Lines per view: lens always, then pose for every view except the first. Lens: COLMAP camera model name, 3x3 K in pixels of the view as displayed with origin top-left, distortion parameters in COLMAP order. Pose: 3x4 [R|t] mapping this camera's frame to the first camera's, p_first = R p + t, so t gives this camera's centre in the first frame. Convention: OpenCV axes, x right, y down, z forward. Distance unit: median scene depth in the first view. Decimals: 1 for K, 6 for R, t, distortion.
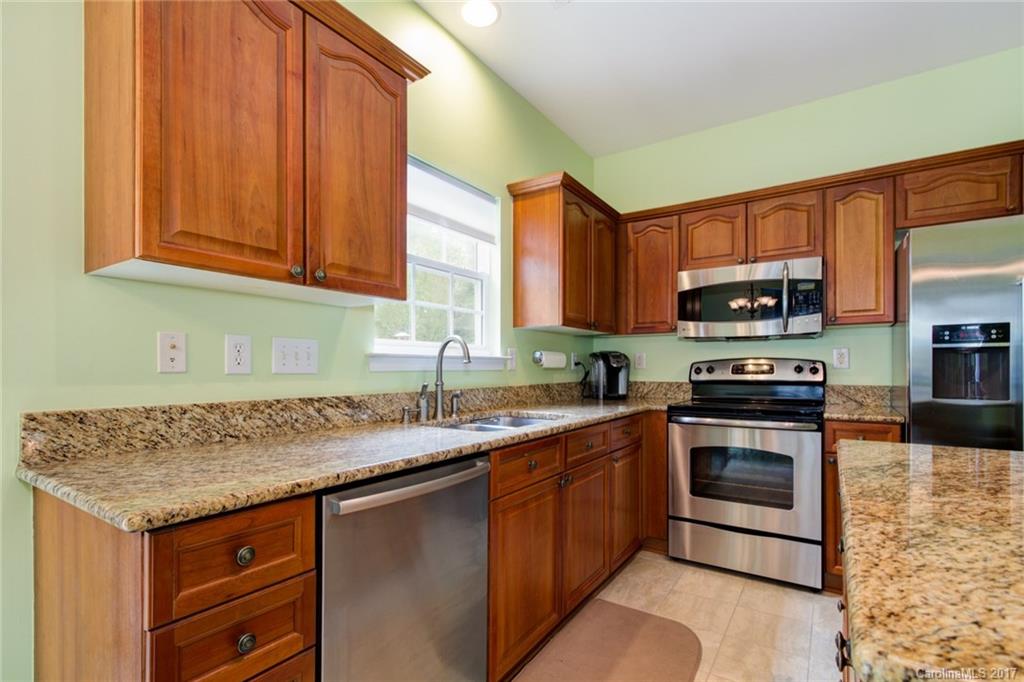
lens RADIAL K [[477.8, 0, 510.5], [0, 477.8, 368.1], [0, 0, 1]] dist [0.001570, 0.000257]
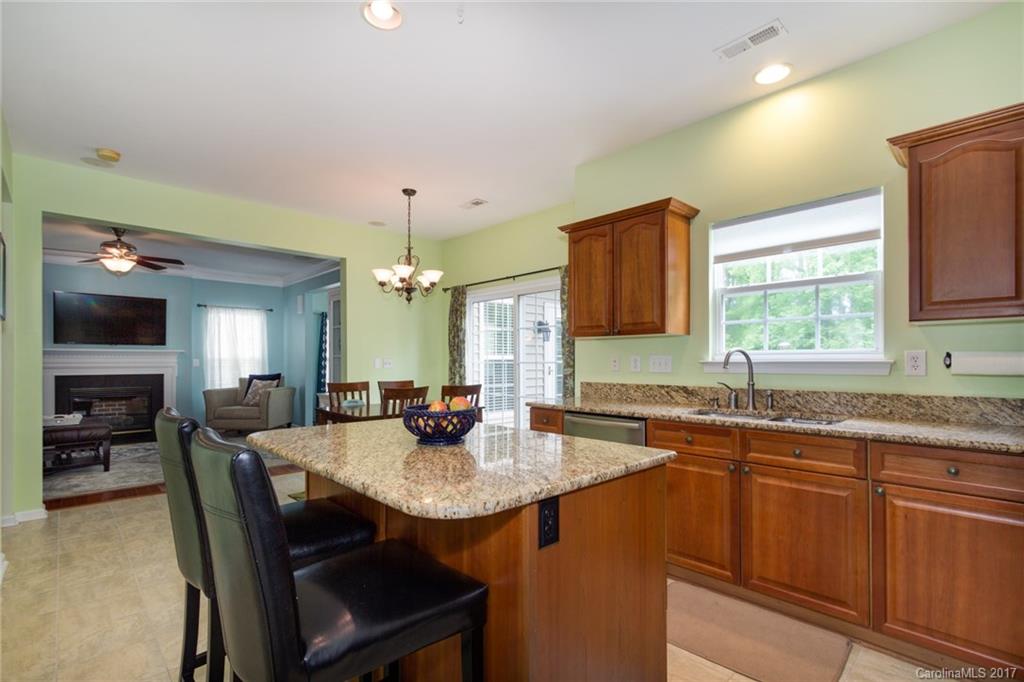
lens RADIAL K [[474.0, 0, 512.4], [0, 474.0, 359.1], [0, 0, 1]] dist [0.000730, 0.000153]
pose [[-0.217373, -0.002198, -0.976086, 1.010463], [0.001739, 0.999995, -0.002639, -0.025551], [0.976087, -0.002271, -0.217368, 0.512415]]
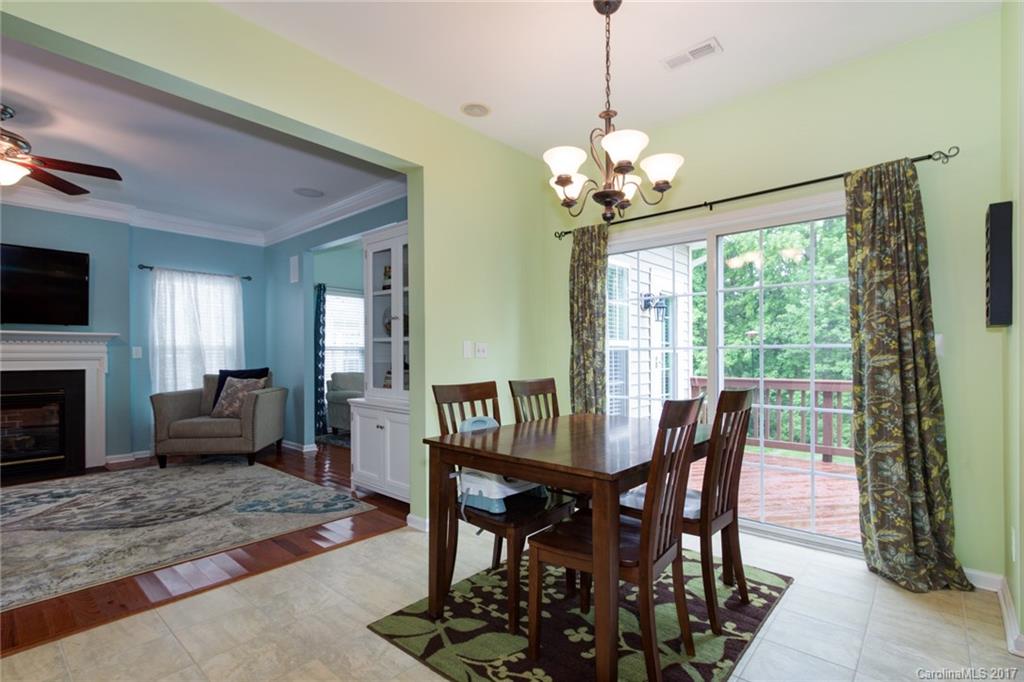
lens RADIAL K [[480.1, 0, 511.7], [0, 480.1, 354.4], [0, 0, 1]] dist [-0.000988, -0.000615]
pose [[-0.129300, 0.000390, -0.991605, 0.335855], [0.003409, 0.999994, -0.000051, -0.000723], [0.991600, -0.003387, -0.129301, -0.246302]]
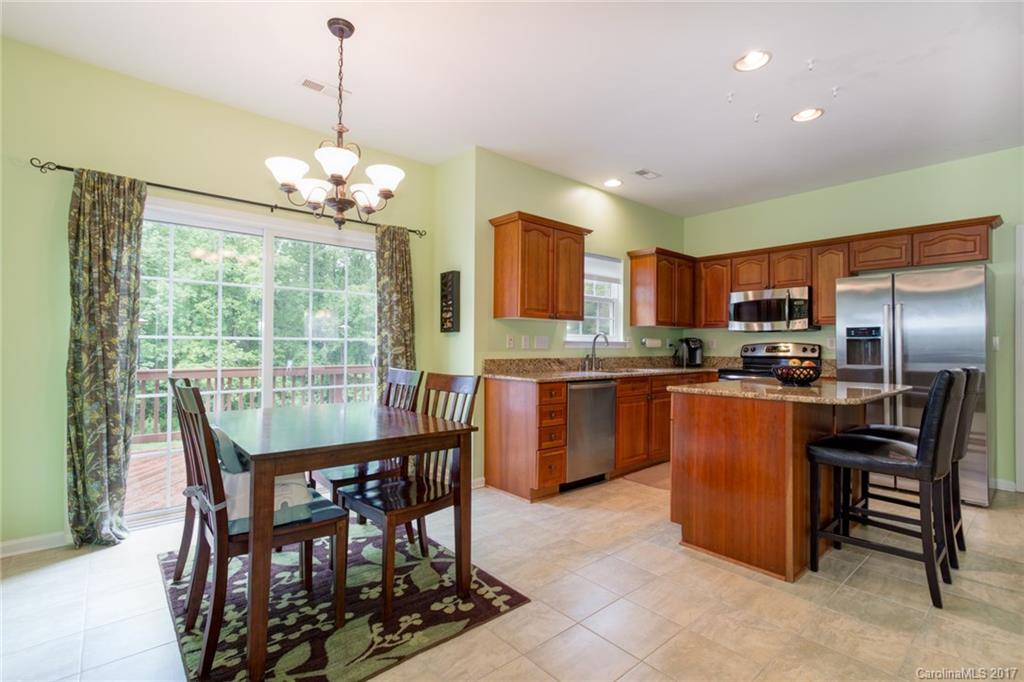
lens RADIAL K [[469.7, 0, 516.1], [0, 469.7, 339.7], [0, 0, 1]] dist [0.001347, 0.000310]
pose [[0.965936, 0.004073, -0.258750, 0.053324], [-0.007976, 0.999870, -0.014037, -0.001166], [0.258659, 0.015623, 0.965842, -0.954849]]
